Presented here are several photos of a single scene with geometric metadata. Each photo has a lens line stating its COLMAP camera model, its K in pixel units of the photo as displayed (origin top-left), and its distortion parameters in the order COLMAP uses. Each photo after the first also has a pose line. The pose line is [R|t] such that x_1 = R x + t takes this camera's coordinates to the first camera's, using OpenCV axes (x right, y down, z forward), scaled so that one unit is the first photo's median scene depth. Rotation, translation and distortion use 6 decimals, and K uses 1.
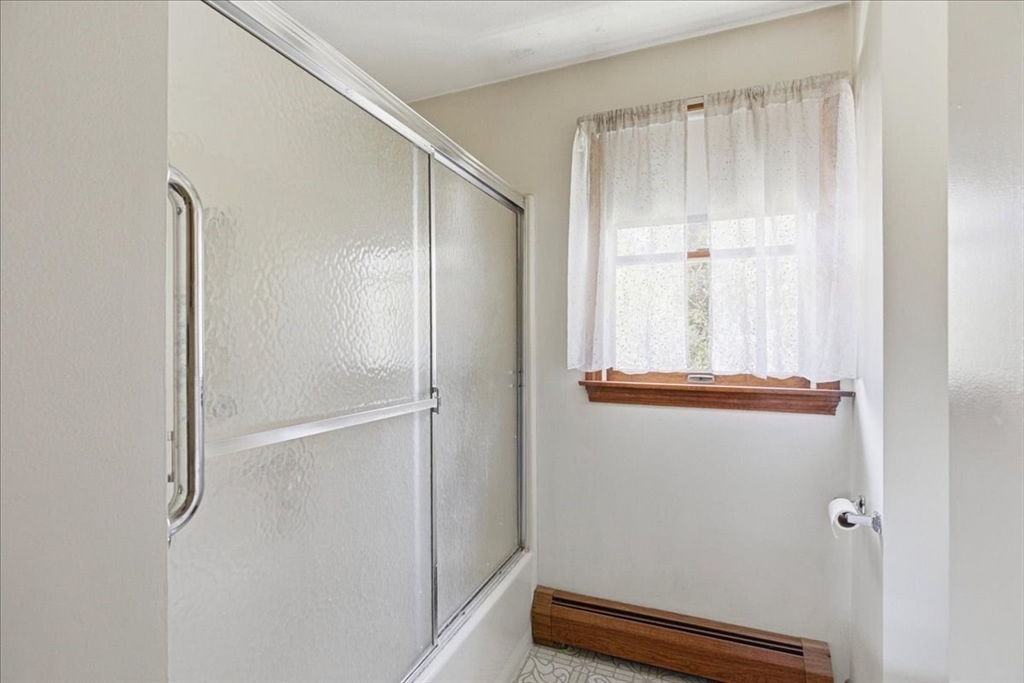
lens RADIAL K [[467.0, 0, 513.7], [0, 467.0, 346.6], [0, 0, 1]] dist [-0.009297, 0.001289]
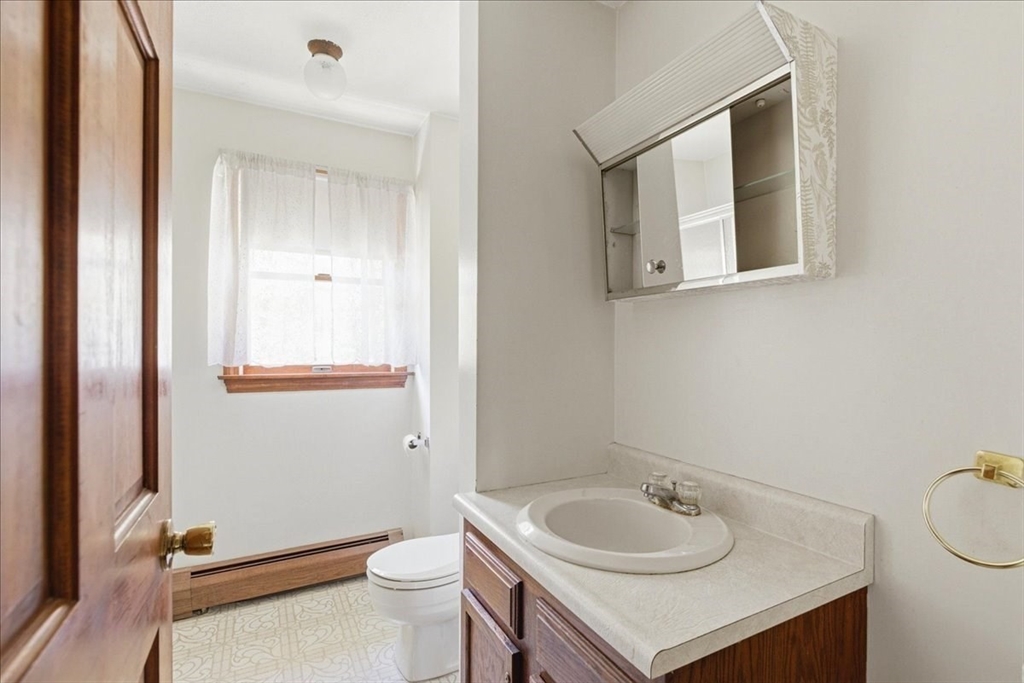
lens RADIAL K [[467.0, 0, 509.1], [0, 467.0, 342.4], [0, 0, 1]] dist [-0.009297, 0.001289]
pose [[0.645997, -0.000218, 0.763340, -0.307599], [-0.003760, 0.999987, 0.003468, -0.016563], [-0.763331, -0.005111, 0.645987, -0.324504]]
